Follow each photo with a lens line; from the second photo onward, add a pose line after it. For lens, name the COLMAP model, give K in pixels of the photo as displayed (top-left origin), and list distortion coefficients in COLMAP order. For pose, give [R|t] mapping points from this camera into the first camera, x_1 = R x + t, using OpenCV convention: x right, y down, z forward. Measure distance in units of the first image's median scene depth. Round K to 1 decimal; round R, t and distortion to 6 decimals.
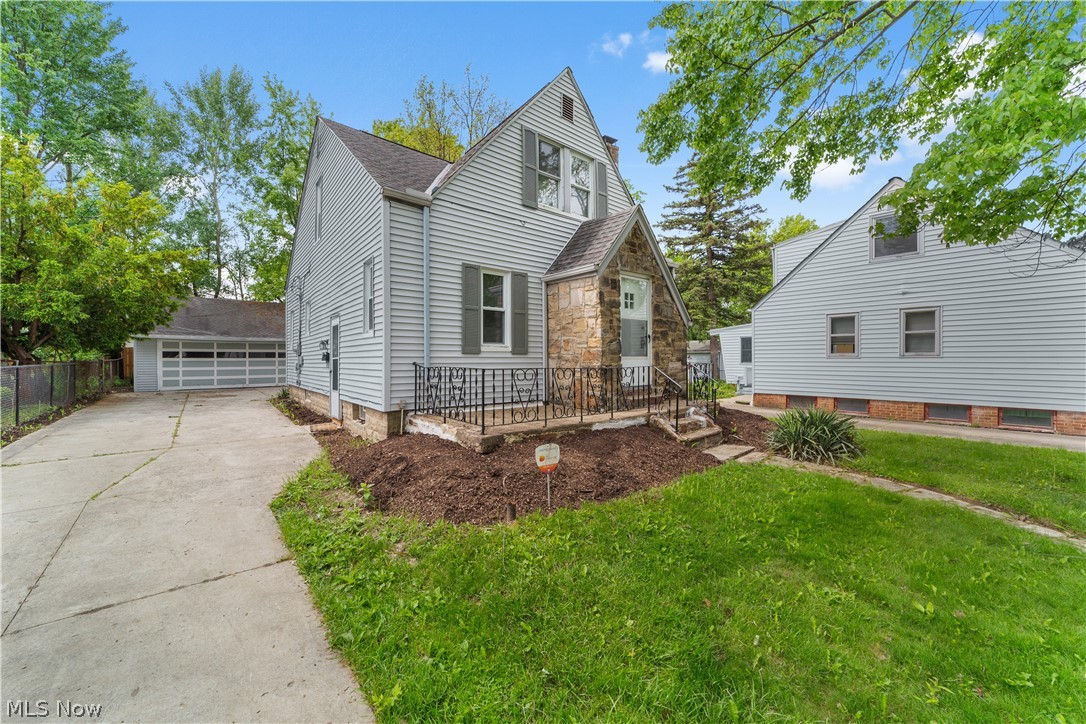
lens RADIAL K [[415.1, 0, 548.9], [0, 415.1, 364.1], [0, 0, 1]] dist [-0.001744, 0.000230]
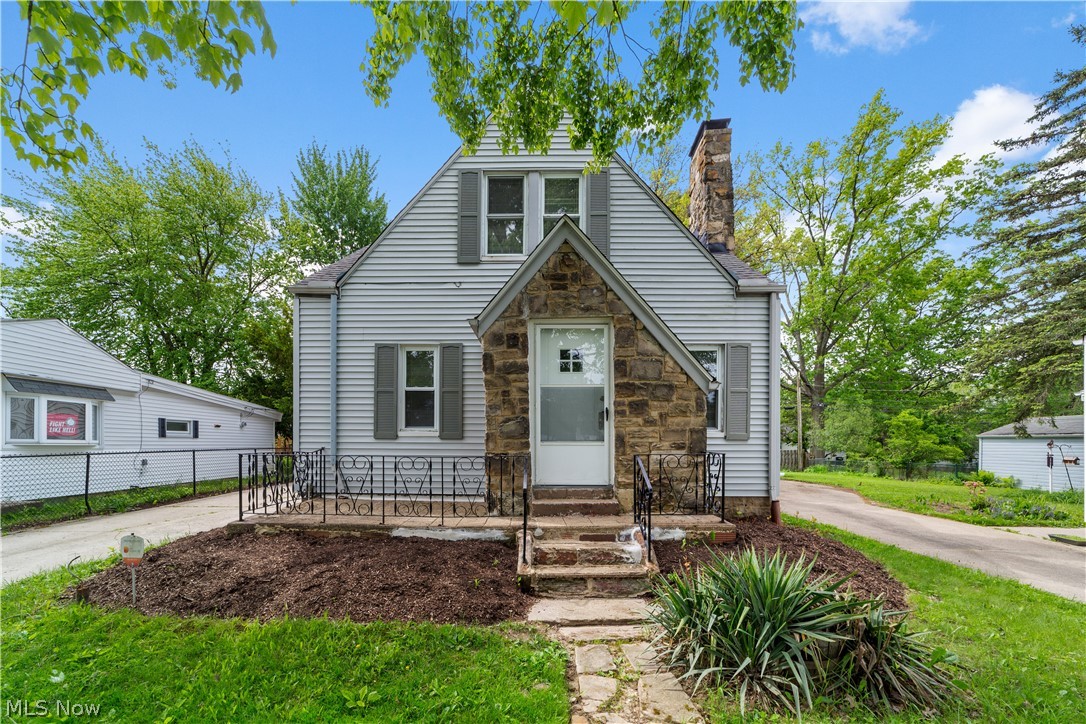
lens RADIAL K [[435.4, 0, 542.3], [0, 435.4, 454.9], [0, 0, 1]] dist [-0.000158, 0.000179]
pose [[0.752845, 0.016130, -0.658000, 0.675222], [-0.011887, 0.999870, 0.010910, -0.003932], [0.658090, -0.000392, 0.752939, 0.453389]]
